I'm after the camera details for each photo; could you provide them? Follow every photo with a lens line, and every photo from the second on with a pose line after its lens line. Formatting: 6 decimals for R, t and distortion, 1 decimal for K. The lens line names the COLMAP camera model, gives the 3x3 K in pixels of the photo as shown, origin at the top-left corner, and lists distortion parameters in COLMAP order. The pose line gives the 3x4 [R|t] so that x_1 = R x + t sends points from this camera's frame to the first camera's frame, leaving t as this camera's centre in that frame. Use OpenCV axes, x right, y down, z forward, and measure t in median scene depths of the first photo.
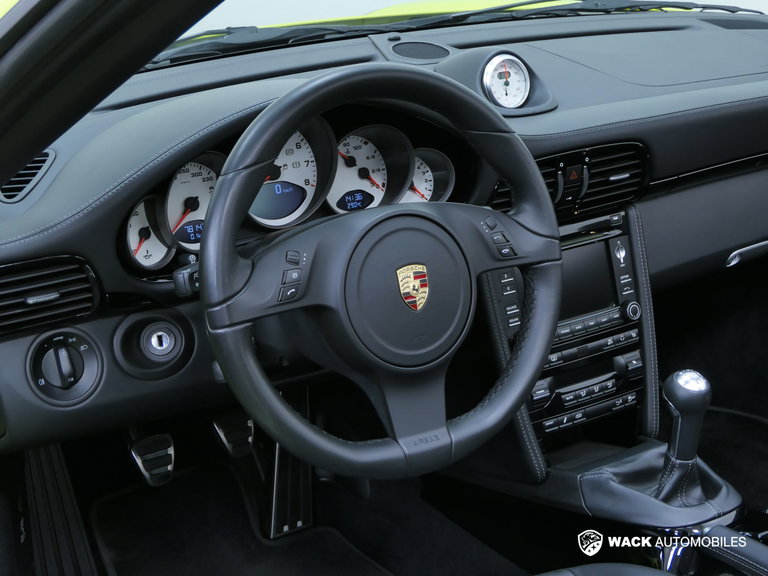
lens RADIAL K [[1381.5, 0, 384.0], [0, 1381.5, 288.0], [0, 0, 1]] dist [-0.041859, -0.094566]
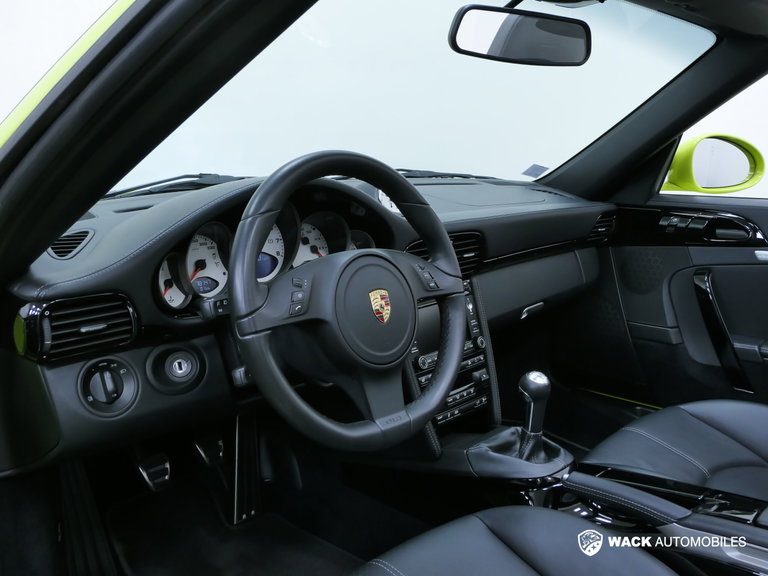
lens RADIAL K [[727.8, 0, 384.0], [0, 727.8, 288.0], [0, 0, 1]] dist [-0.011039, -0.013645]
pose [[0.976460, -0.038104, 0.212308, -0.118879], [0.068732, 0.987932, -0.138804, 0.076473], [-0.204457, 0.150129, 0.967294, 0.275873]]
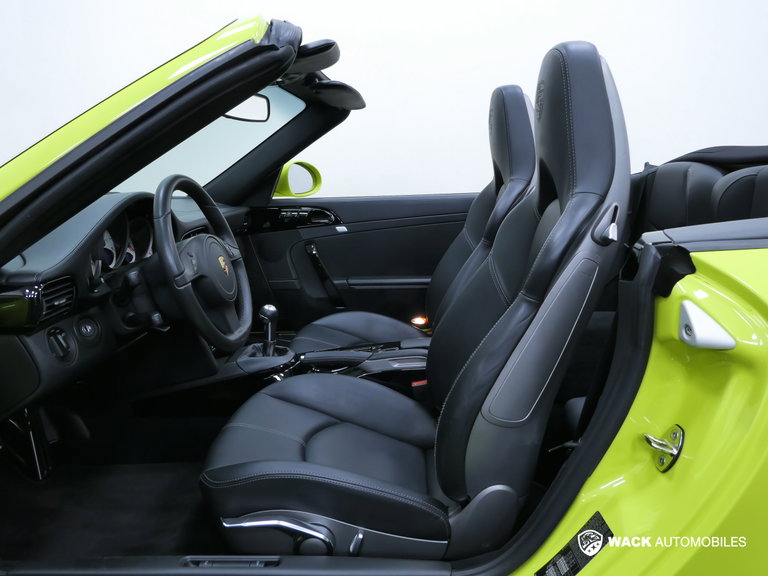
lens RADIAL K [[595.3, 0, 384.0], [0, 595.3, 288.0], [0, 0, 1]] dist [-0.004178, -0.001488]
pose [[0.587318, -0.174343, 0.790356, -0.572042], [0.291631, 0.956514, -0.005717, 0.111065], [-0.754989, 0.233849, 0.612622, 0.179155]]
